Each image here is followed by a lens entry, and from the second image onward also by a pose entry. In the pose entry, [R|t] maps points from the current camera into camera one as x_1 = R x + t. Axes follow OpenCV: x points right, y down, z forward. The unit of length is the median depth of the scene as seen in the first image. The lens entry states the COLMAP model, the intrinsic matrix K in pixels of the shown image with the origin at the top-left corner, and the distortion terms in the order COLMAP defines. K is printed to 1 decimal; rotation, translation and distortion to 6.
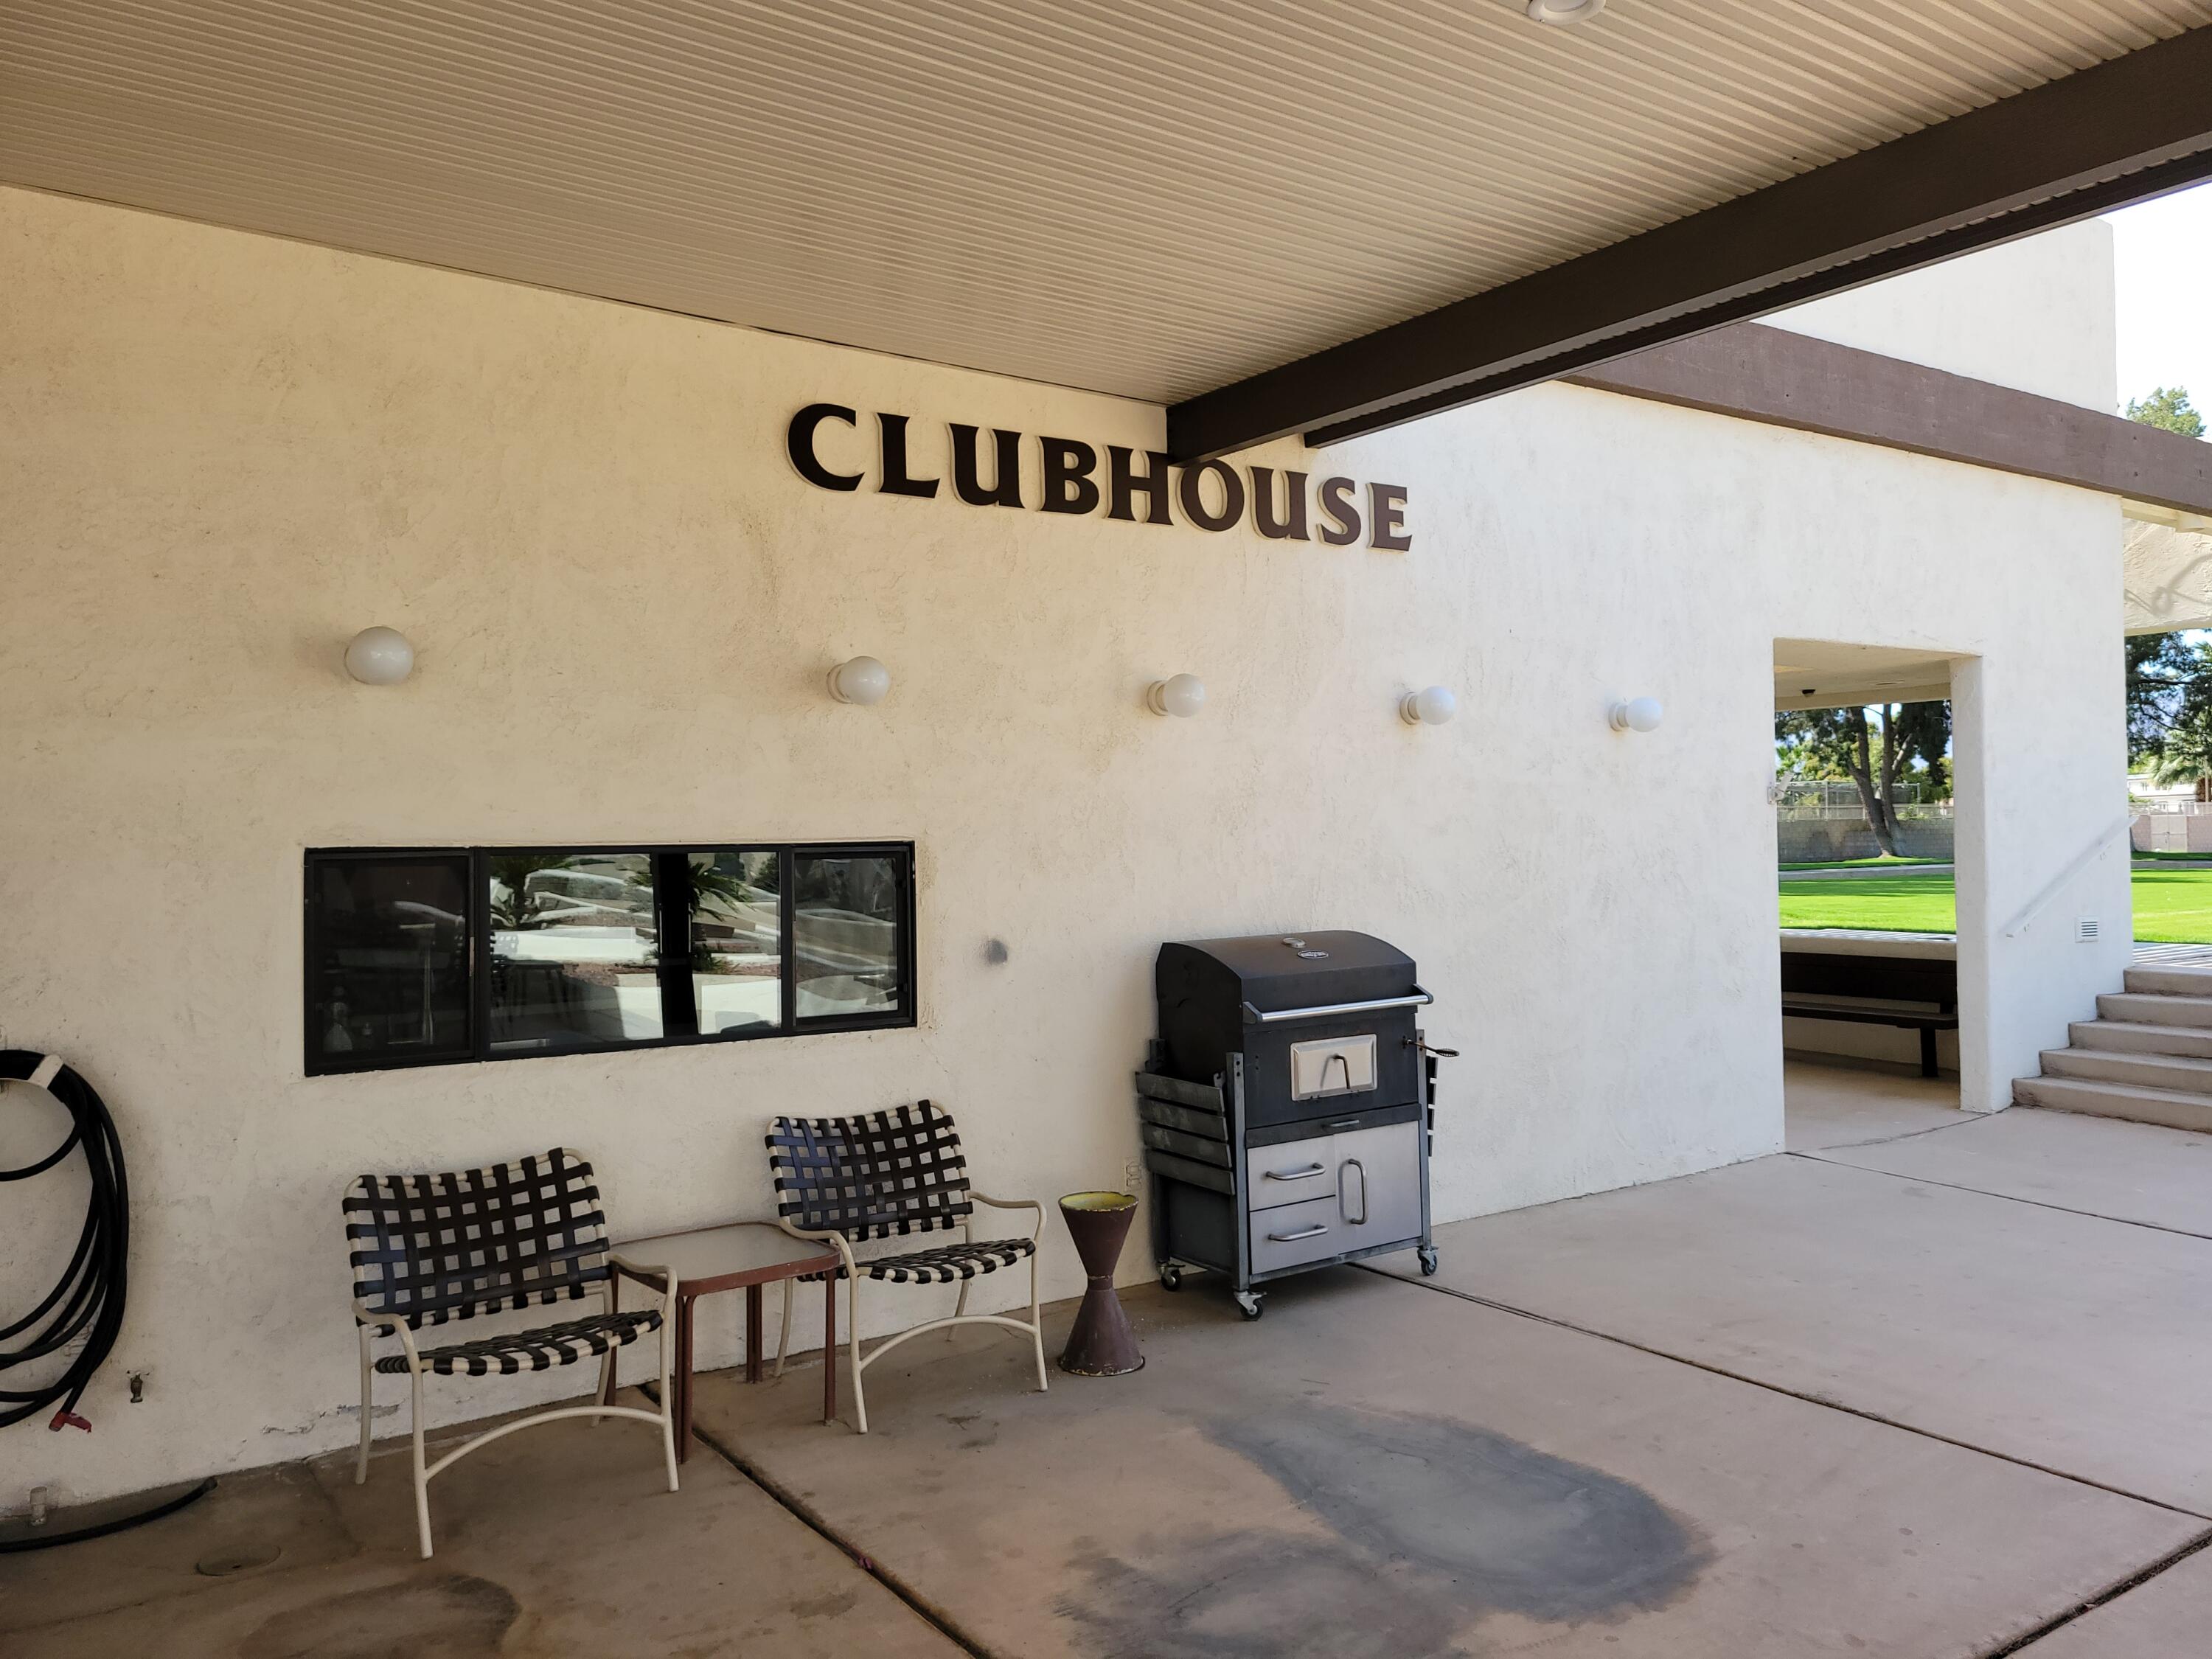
lens RADIAL K [[1655.3, 0, 1106.2], [0, 1655.3, 821.5], [0, 0, 1]] dist [0.004103, 0.001004]
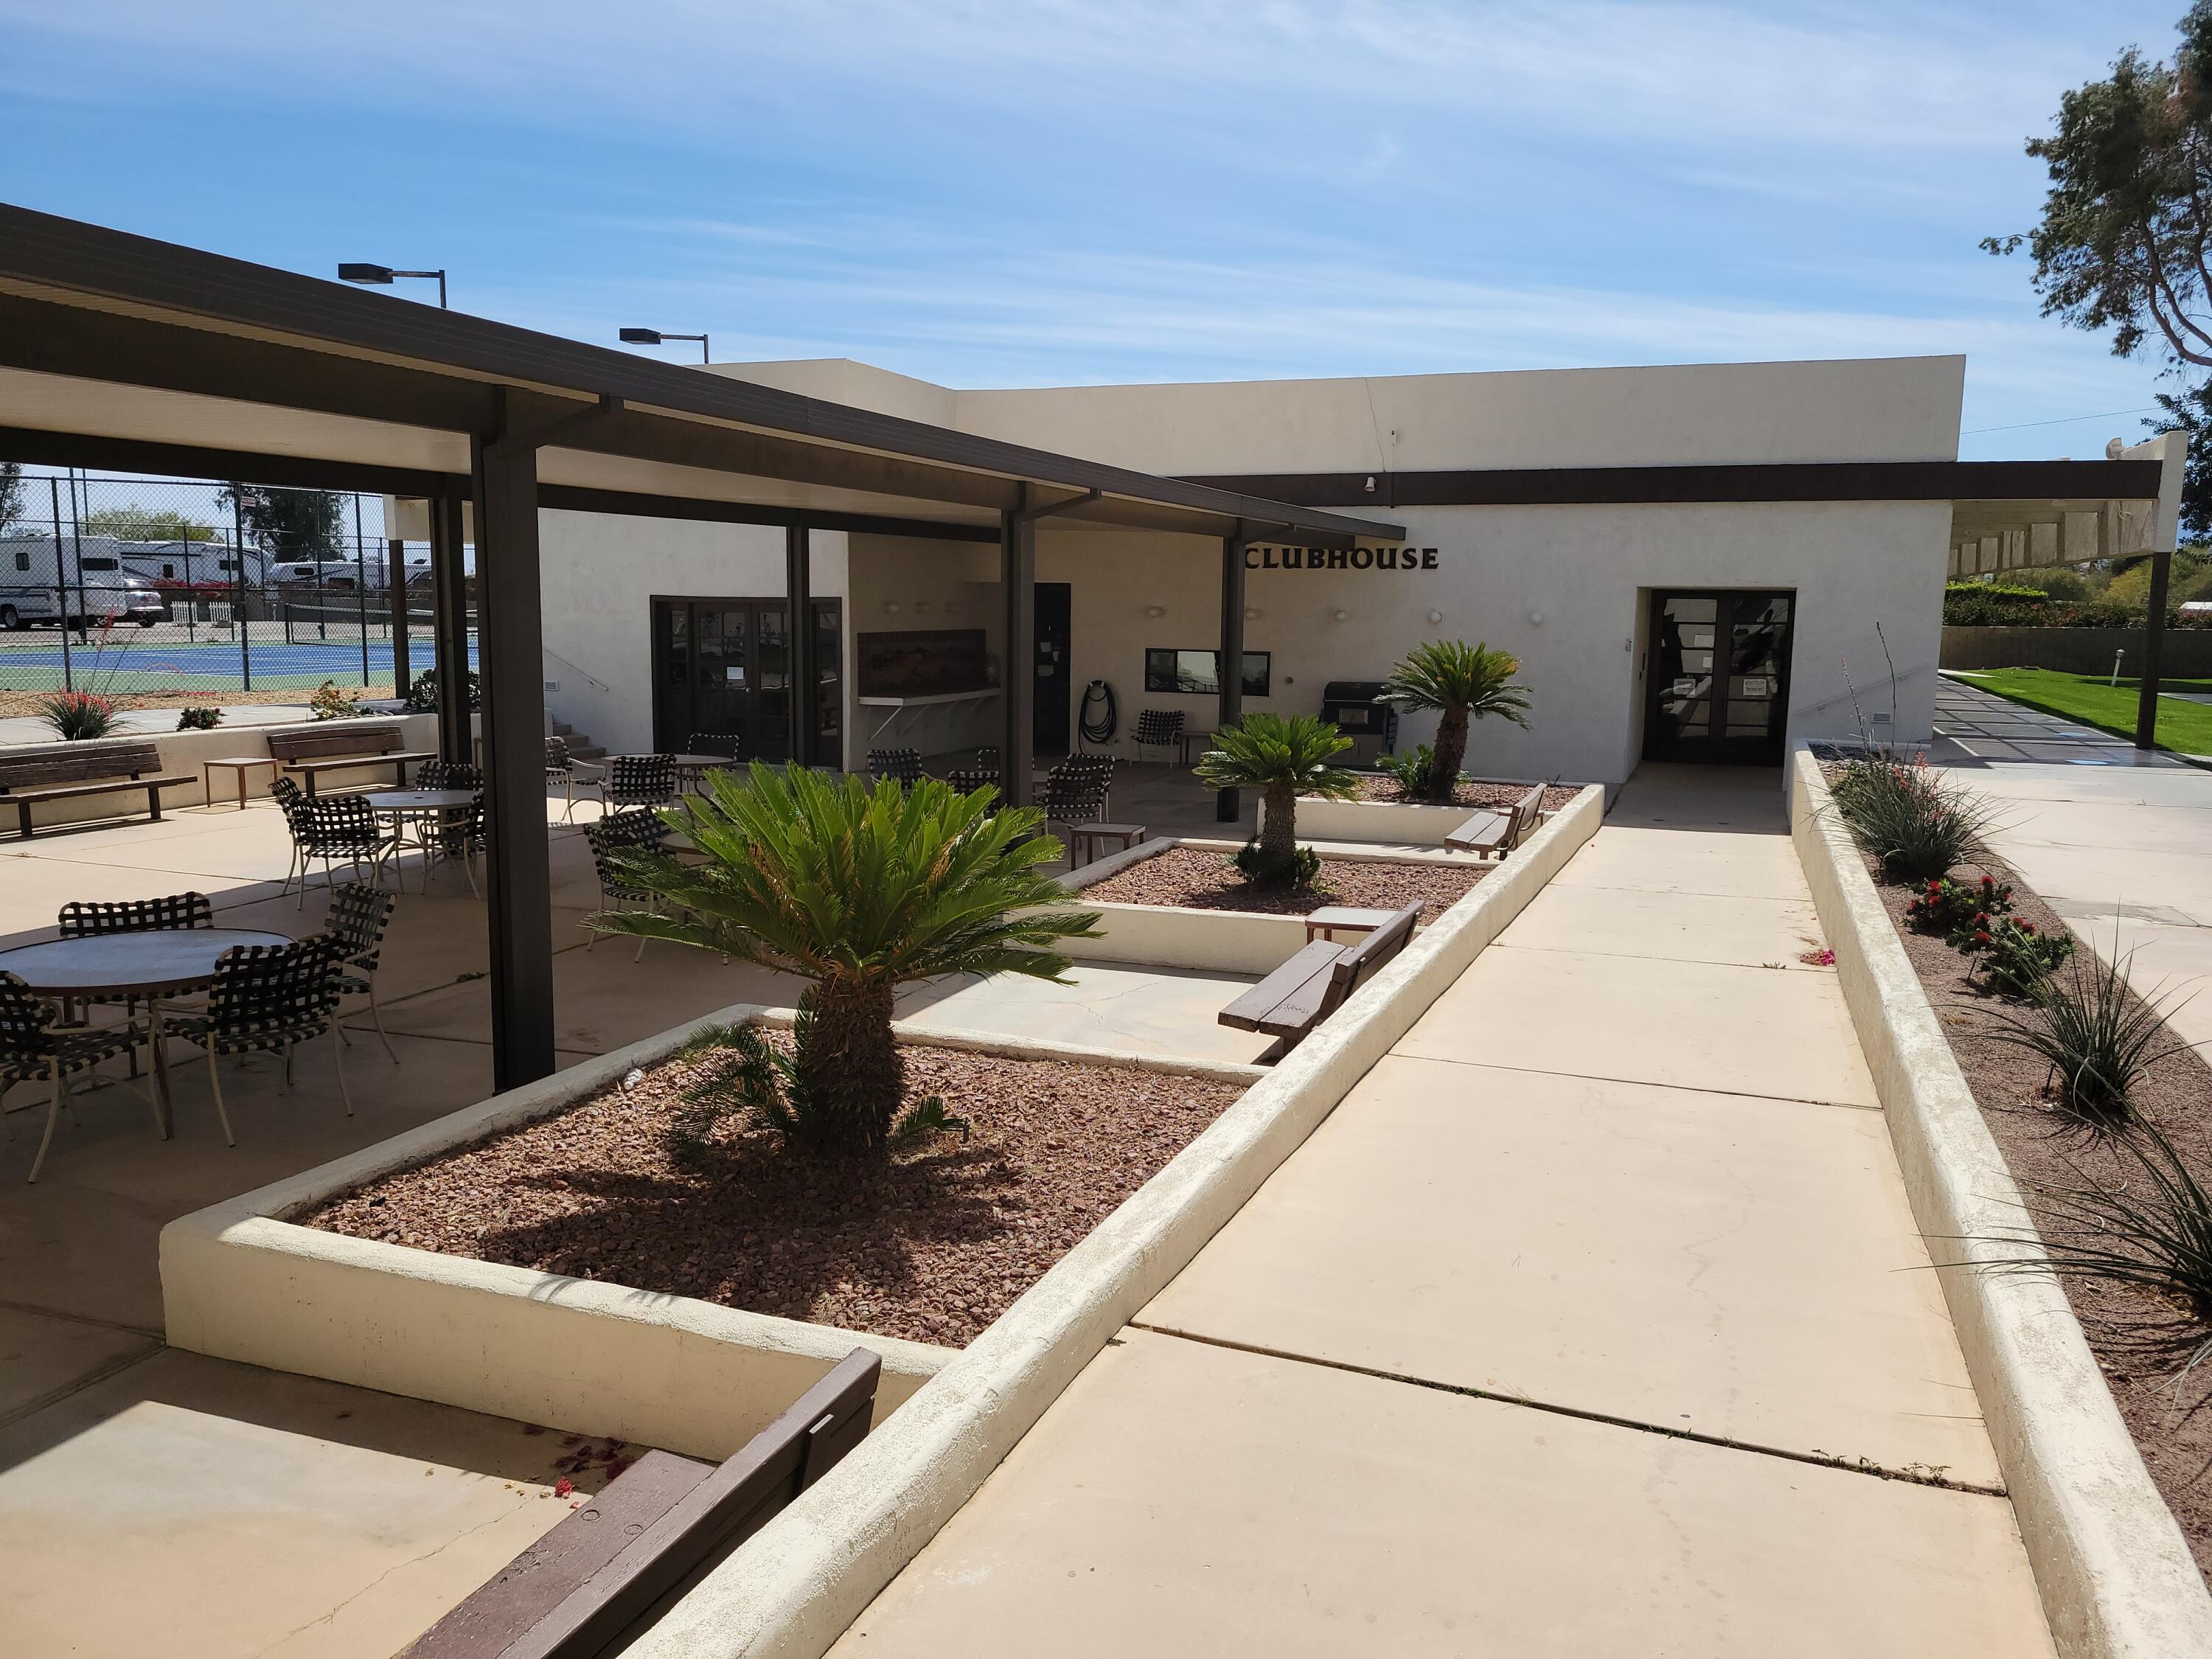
lens RADIAL K [[1655.3, 0, 1108.0], [0, 1655.3, 832.2], [0, 0, 1]] dist [0.004103, 0.001004]
pose [[0.563551, 0.131268, -0.815585, 2.850669], [-0.021201, 0.989267, 0.144573, -0.121166], [0.825809, -0.064183, 0.560286, -1.555484]]
